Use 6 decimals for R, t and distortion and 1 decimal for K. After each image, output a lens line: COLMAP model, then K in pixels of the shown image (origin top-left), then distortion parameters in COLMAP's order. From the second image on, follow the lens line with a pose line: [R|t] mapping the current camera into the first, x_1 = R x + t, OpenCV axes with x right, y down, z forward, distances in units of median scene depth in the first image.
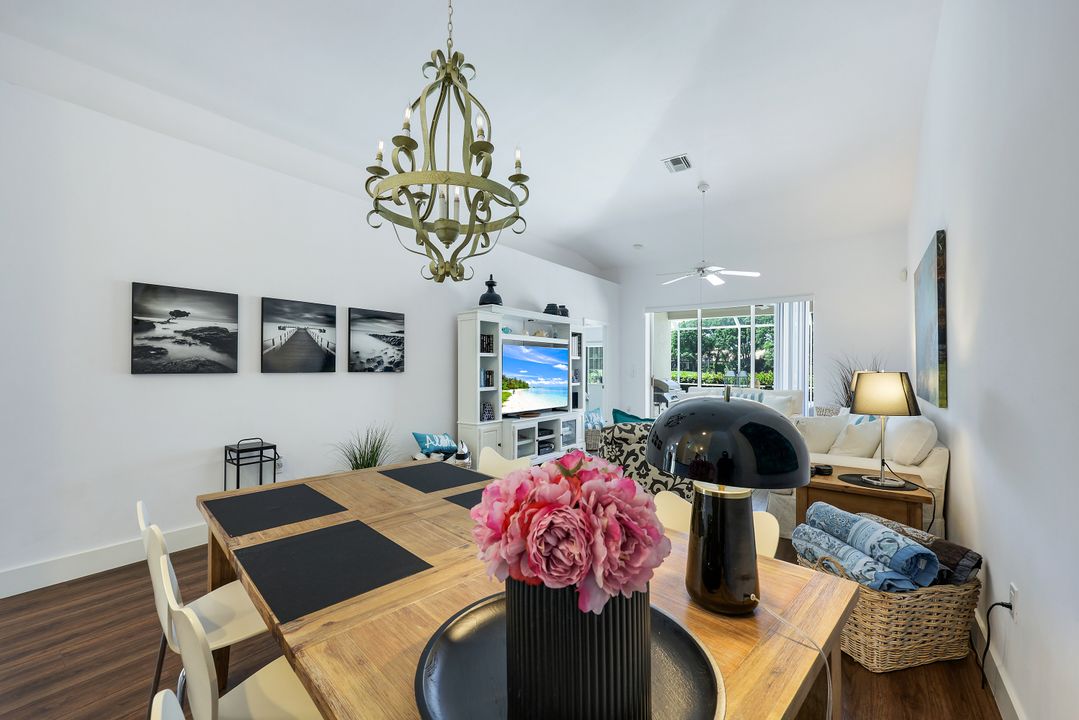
lens RADIAL K [[436.2, 0, 537.4], [0, 436.2, 363.3], [0, 0, 1]] dist [-0.001296, -0.000097]
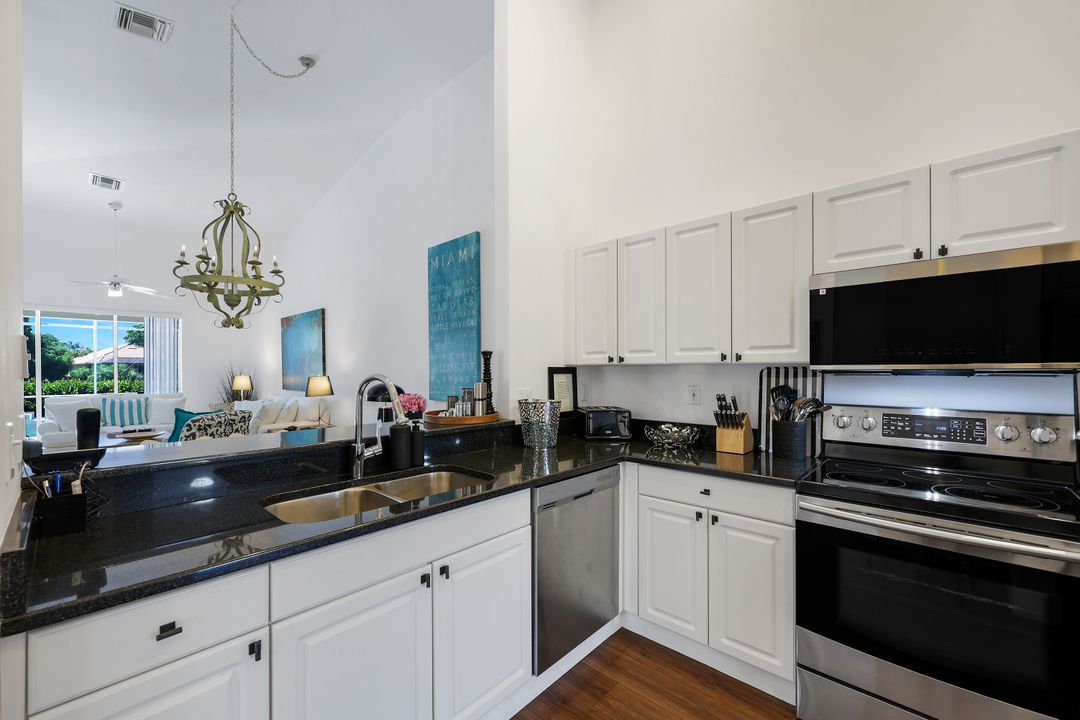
lens RADIAL K [[434.7, 0, 531.9], [0, 434.7, 369.4], [0, 0, 1]] dist [0.001158, 0.000096]
pose [[0.100266, -0.005331, 0.994946, -0.612668], [0.000220, 0.999986, 0.005336, -0.011617], [-0.994961, -0.000316, 0.100265, -0.125140]]
